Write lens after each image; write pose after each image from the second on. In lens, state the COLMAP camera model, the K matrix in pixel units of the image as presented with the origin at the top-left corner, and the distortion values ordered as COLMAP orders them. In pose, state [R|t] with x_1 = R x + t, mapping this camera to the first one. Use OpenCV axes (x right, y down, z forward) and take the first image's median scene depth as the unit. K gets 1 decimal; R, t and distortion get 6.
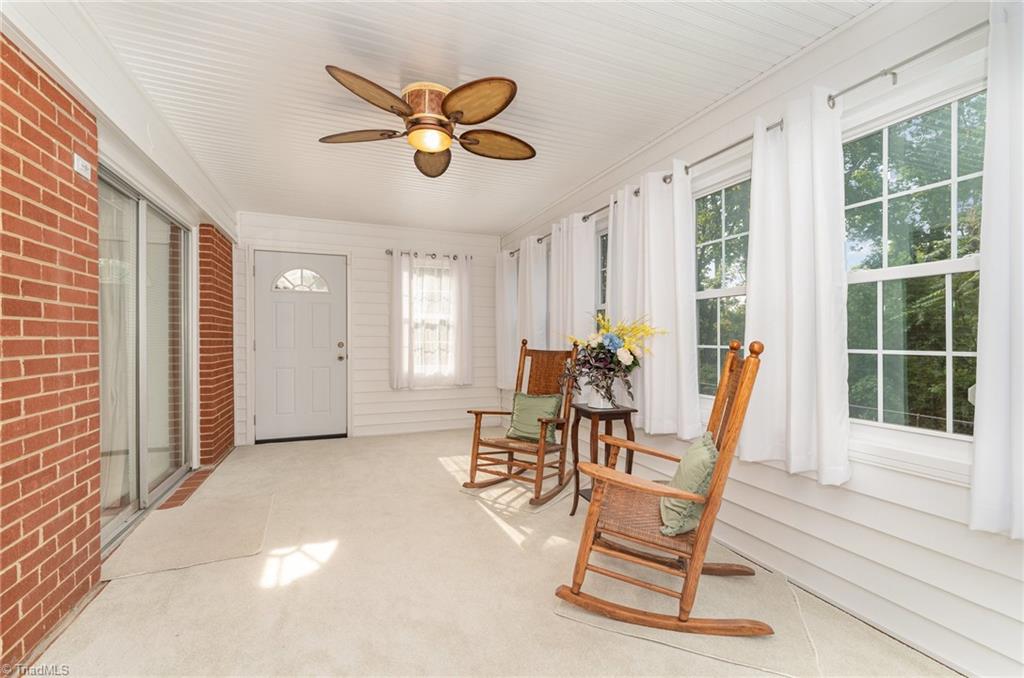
lens RADIAL K [[445.3, 0, 512.2], [0, 445.3, 343.0], [0, 0, 1]] dist [-0.000306, -0.000204]
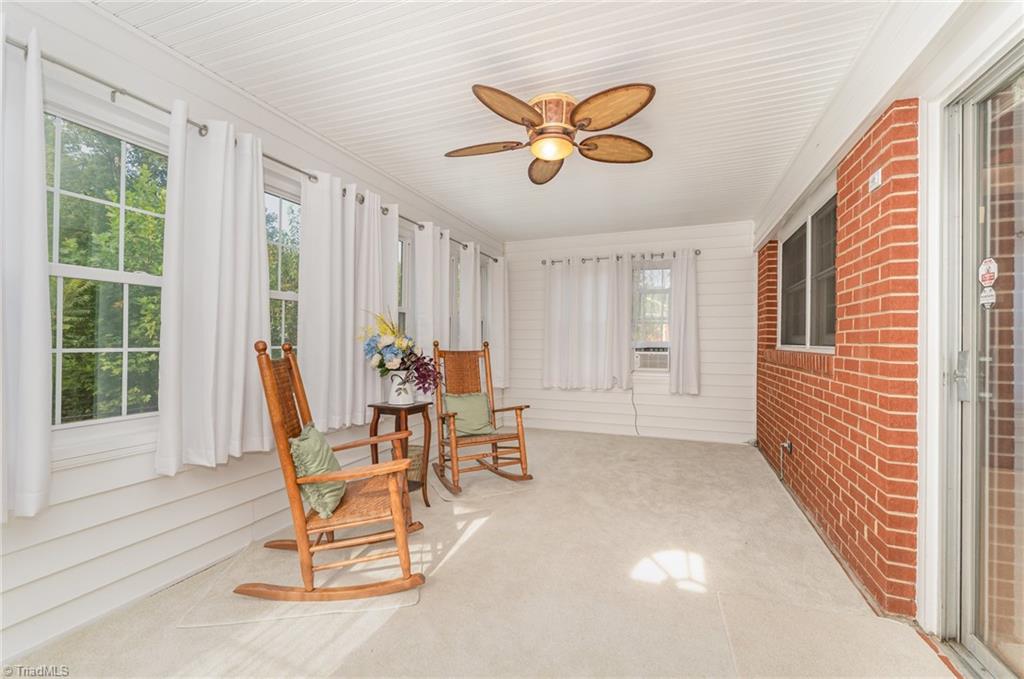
lens RADIAL K [[426.1, 0, 509.4], [0, 426.1, 339.6], [0, 0, 1]] dist [0.001637, -0.000134]
pose [[-0.736200, -0.006382, 0.676734, -0.602783], [-0.007501, 0.999971, 0.001269, -0.014891], [-0.676723, -0.004142, -0.736226, 1.377702]]
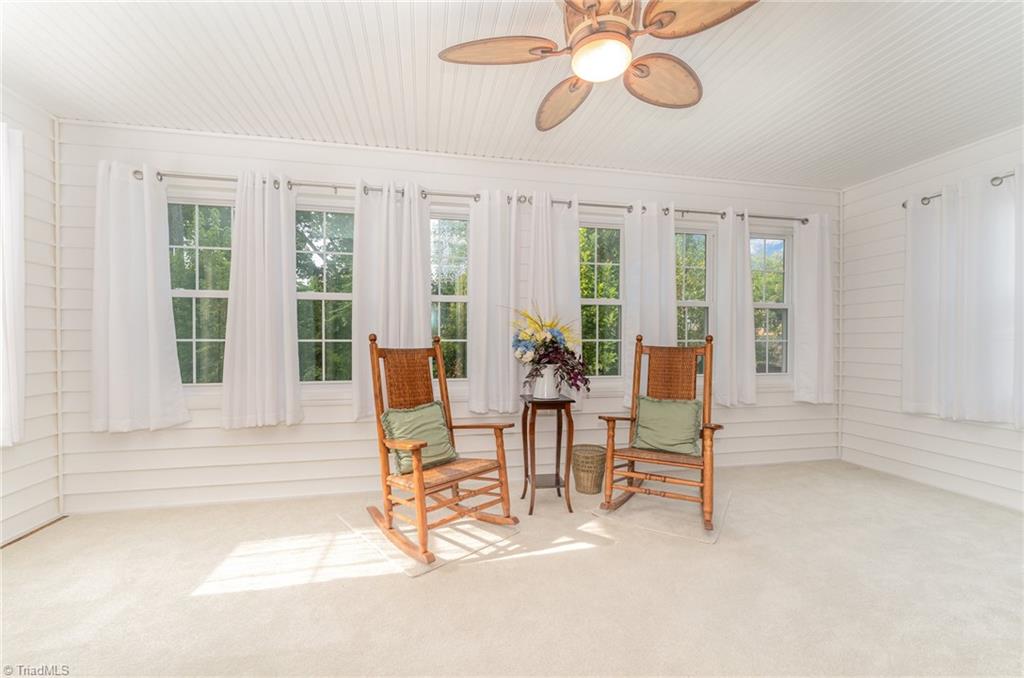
lens RADIAL K [[426.1, 0, 514.4], [0, 426.1, 341.5], [0, 0, 1]] dist [0.001637, -0.000134]
pose [[0.145990, -0.020285, 0.989078, -0.710044], [-0.000508, 0.999788, 0.020580, -0.011985], [-0.989286, -0.003507, 0.145949, 0.803384]]
